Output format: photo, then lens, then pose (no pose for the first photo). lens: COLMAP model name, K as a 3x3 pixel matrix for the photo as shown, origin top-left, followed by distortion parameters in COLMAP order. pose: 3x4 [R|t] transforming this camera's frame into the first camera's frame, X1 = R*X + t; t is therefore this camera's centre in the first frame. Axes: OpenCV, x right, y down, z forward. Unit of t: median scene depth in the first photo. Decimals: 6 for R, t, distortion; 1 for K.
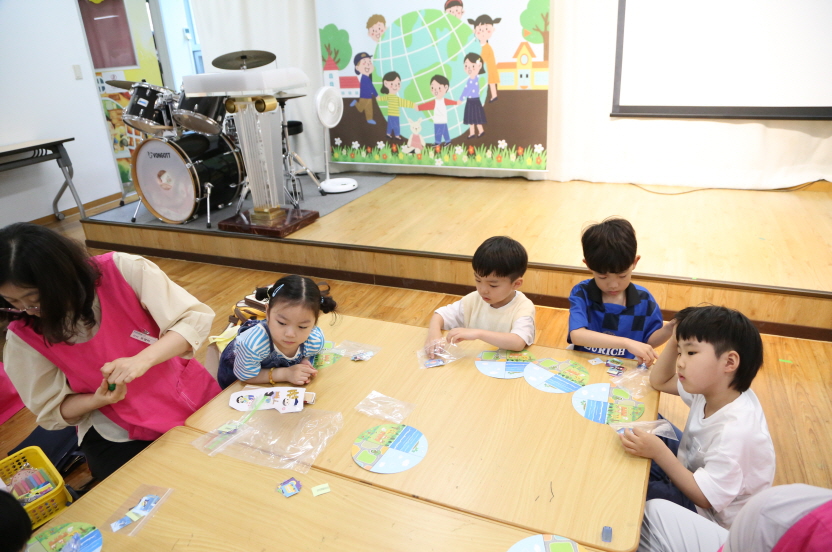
lens RADIAL K [[563.1, 0, 414.5], [0, 563.1, 280.1], [0, 0, 1]] dist [-0.116360, 0.061199]
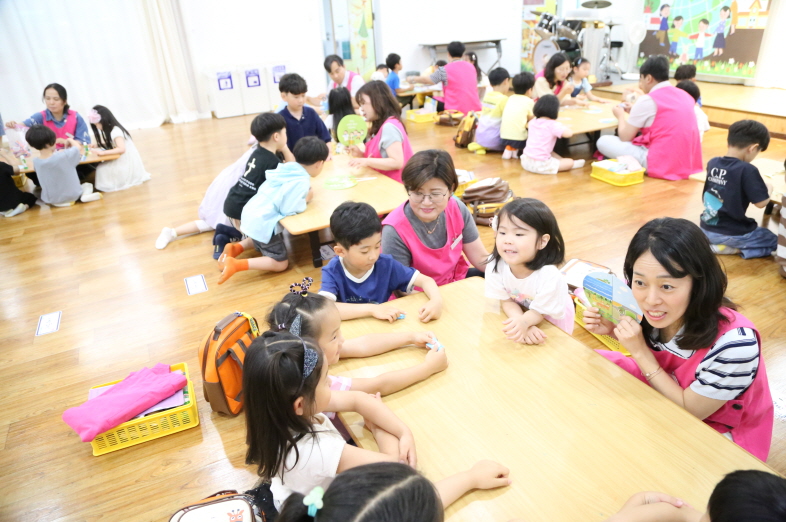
lens RADIAL K [[531.9, 0, 392.0], [0, 531.9, 267.4], [0, 0, 1]] dist [-0.116360, 0.061199]
pose [[0.777556, 0.293878, -0.555916, 0.410654], [-0.242121, 0.955830, 0.166635, 0.374533], [0.580331, 0.005031, 0.814365, -0.921701]]
